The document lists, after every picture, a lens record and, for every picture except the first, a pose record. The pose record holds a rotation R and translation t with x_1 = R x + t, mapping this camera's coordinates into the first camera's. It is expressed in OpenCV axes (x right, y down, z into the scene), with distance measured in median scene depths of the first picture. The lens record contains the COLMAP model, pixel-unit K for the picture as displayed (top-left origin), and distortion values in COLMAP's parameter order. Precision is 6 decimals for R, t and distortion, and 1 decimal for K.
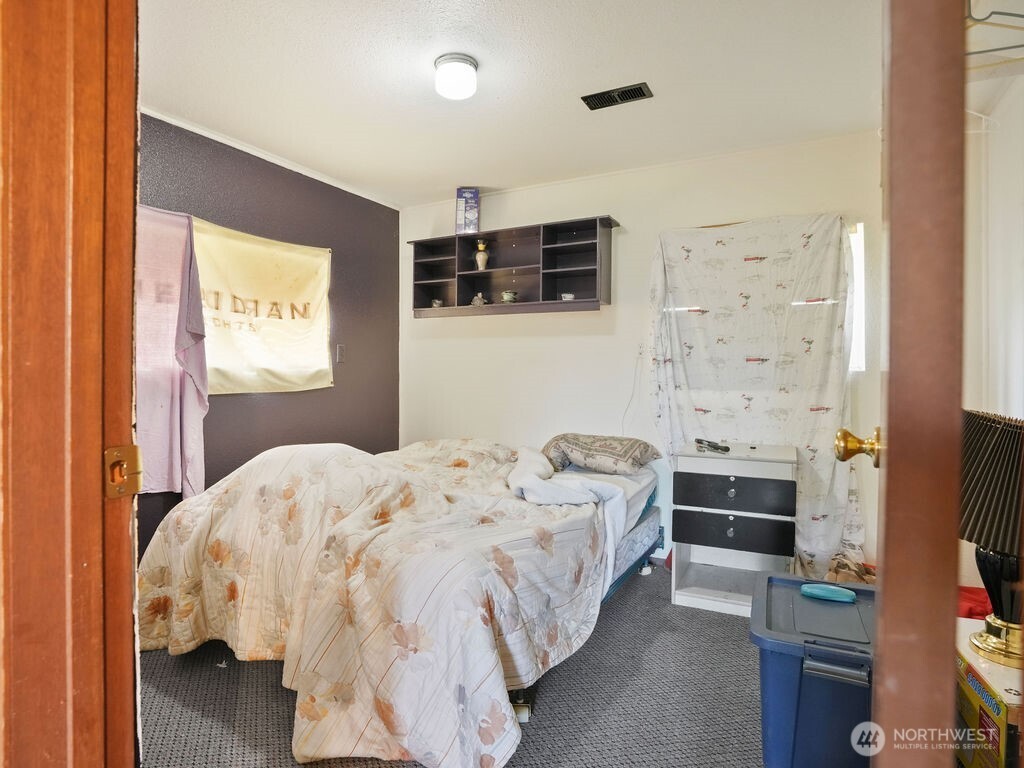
lens RADIAL K [[572.8, 0, 505.2], [0, 572.8, 369.3], [0, 0, 1]] dist [-0.066950, 0.032123]
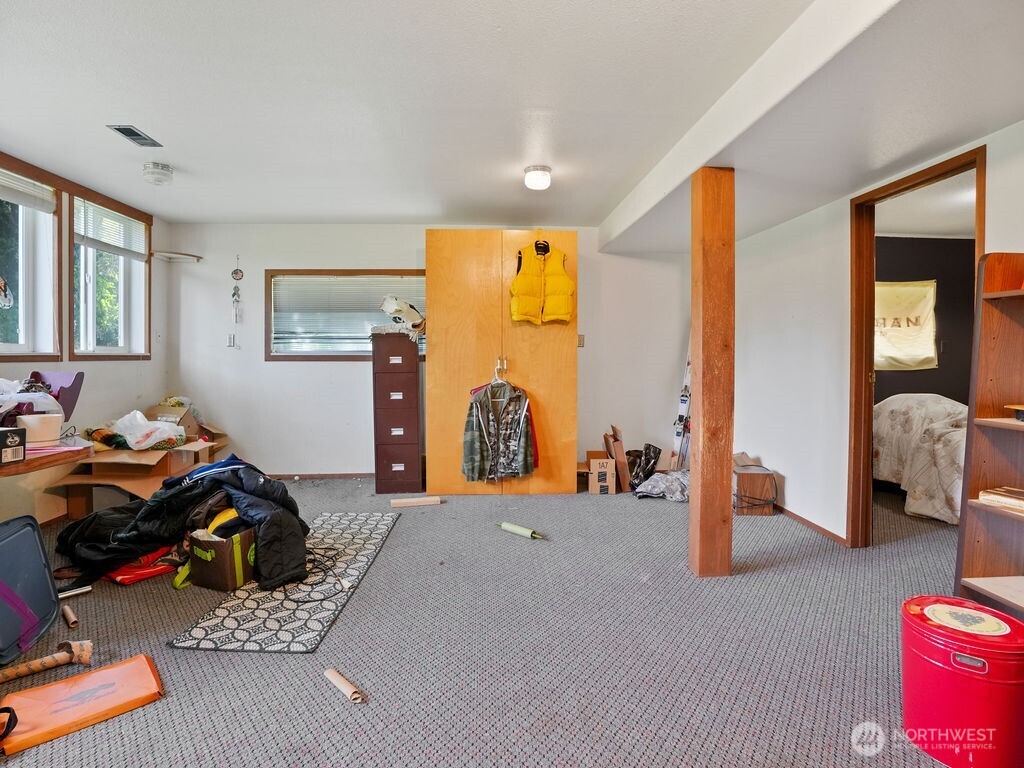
lens RADIAL K [[539.5, 0, 500.9], [0, 539.5, 369.0], [0, 0, 1]] dist [-0.074116, 0.031341]
pose [[0.525057, 0.012907, -0.850969, 0.522882], [0.006044, 0.999803, 0.018894, -0.001132], [0.851046, -0.015064, 0.524876, -1.425164]]
